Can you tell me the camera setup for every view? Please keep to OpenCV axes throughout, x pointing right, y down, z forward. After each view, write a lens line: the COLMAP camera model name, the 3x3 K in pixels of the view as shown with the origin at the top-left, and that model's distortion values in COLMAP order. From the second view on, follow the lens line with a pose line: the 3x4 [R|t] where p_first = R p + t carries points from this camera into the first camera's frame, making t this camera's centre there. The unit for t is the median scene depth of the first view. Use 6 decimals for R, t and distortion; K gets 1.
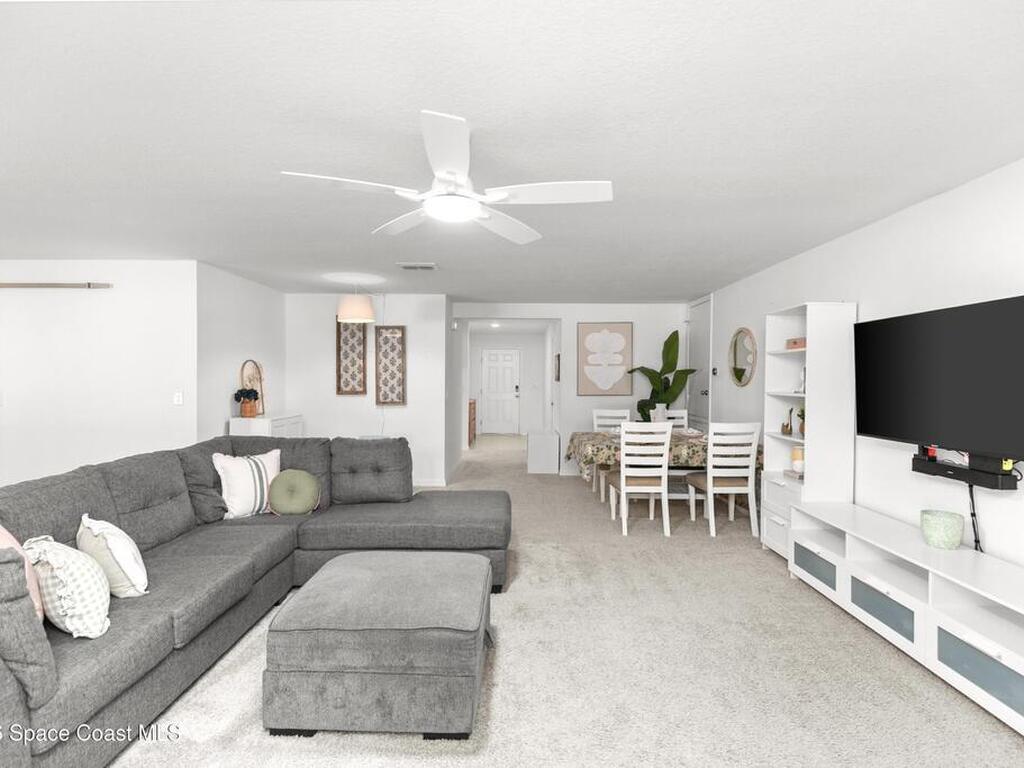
lens RADIAL K [[519.5, 0, 512.0], [0, 519.5, 384.0], [0, 0, 1]] dist [0.003202, -0.000689]
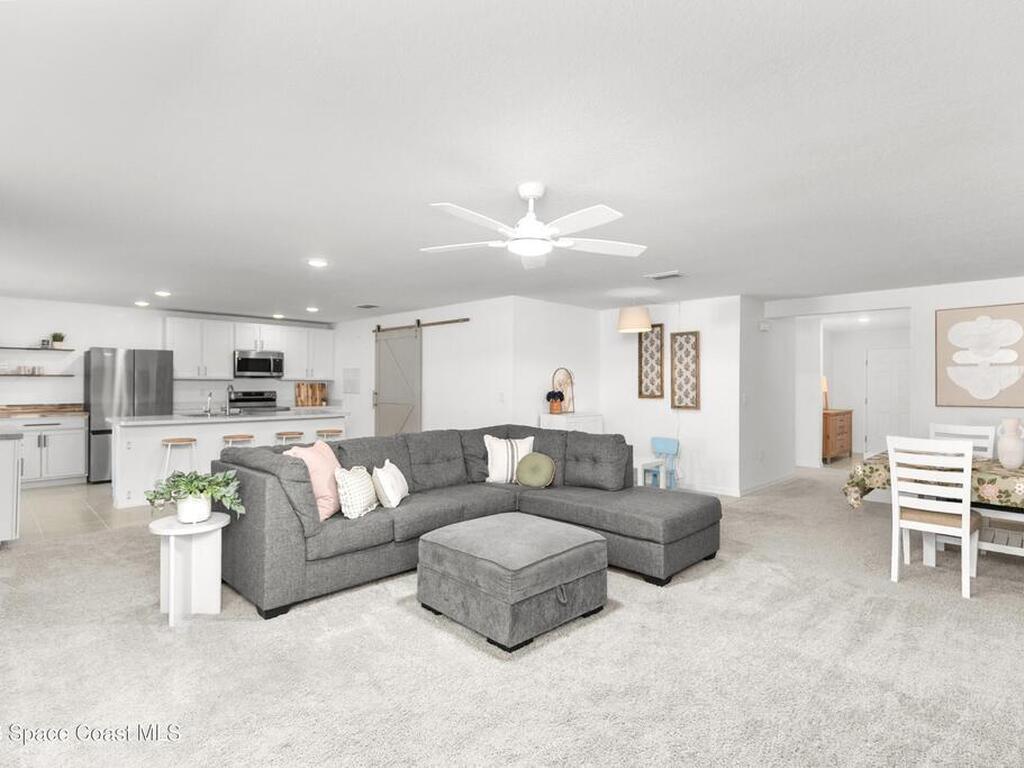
lens RADIAL K [[534.2, 0, 512.0], [0, 534.2, 384.0], [0, 0, 1]] dist [0.004931, -0.000315]
pose [[0.714718, 0.000439, -0.699413, 0.366172], [-0.010806, 0.999887, -0.010415, 0.007522], [0.699329, 0.015002, 0.714642, 0.011848]]
